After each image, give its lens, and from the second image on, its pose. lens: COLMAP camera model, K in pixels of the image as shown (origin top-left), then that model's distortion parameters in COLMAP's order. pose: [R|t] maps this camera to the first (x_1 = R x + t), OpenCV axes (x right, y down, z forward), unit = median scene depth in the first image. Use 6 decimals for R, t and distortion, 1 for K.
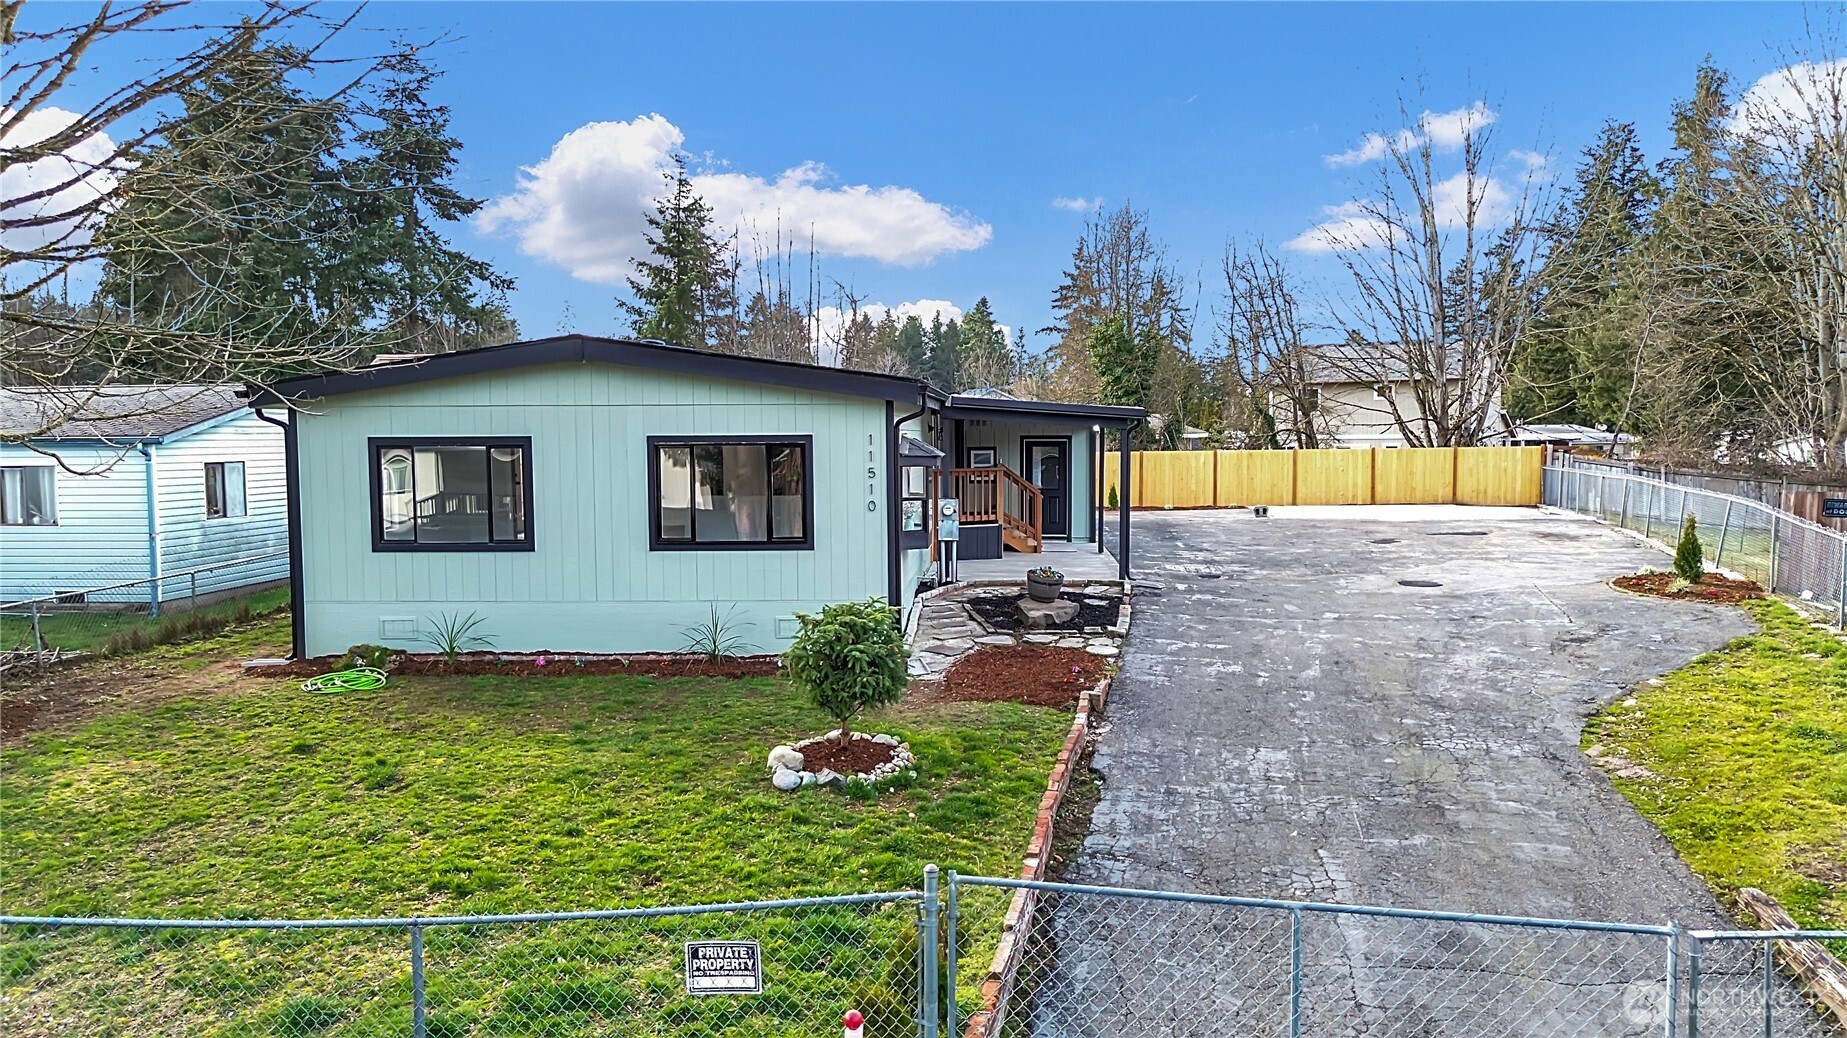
lens RADIAL K [[1313.0, 0, 923.5], [0, 1313.0, 519.0], [0, 0, 1]] dist [0.082491, -0.095772]
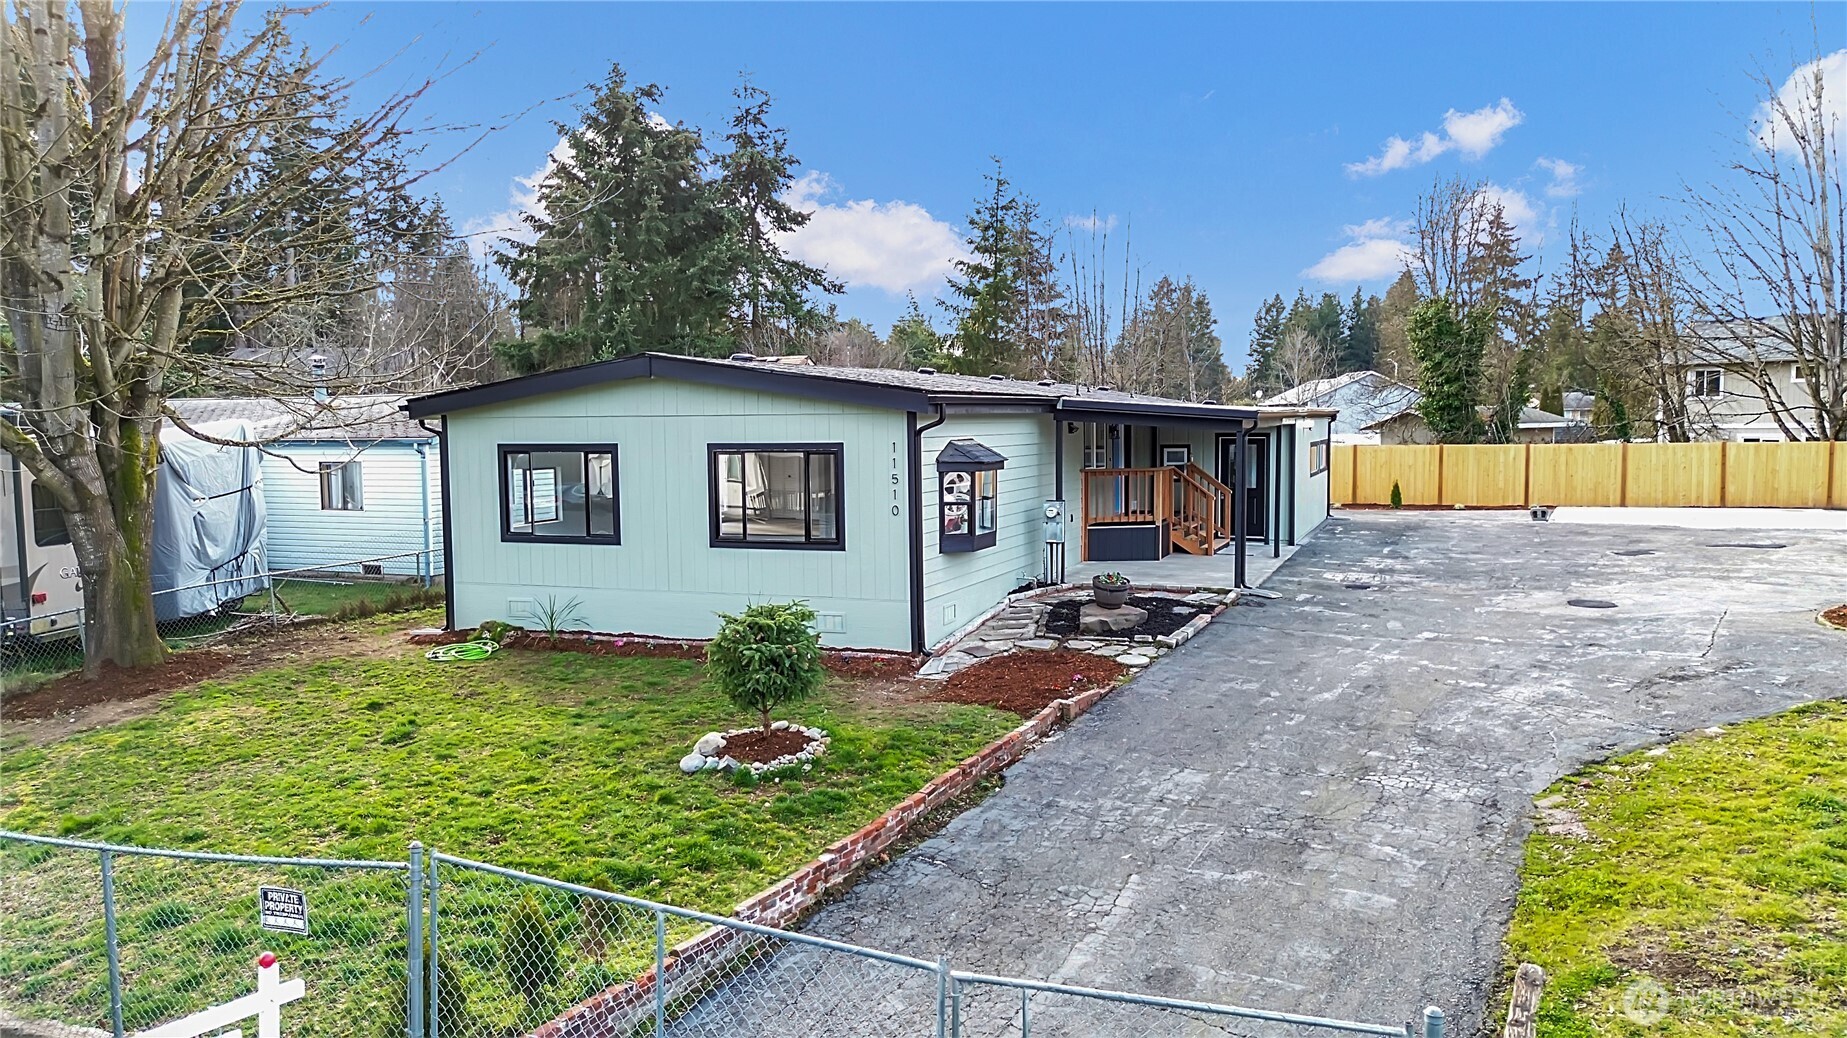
lens RADIAL K [[1313.0, 0, 923.5], [0, 1313.0, 519.0], [0, 0, 1]] dist [0.082491, -0.095772]
pose [[0.947731, 0.019842, -0.318454, 0.315574], [-0.016119, 0.999767, 0.014324, -0.018538], [0.318664, -0.008442, 0.947830, 0.013056]]
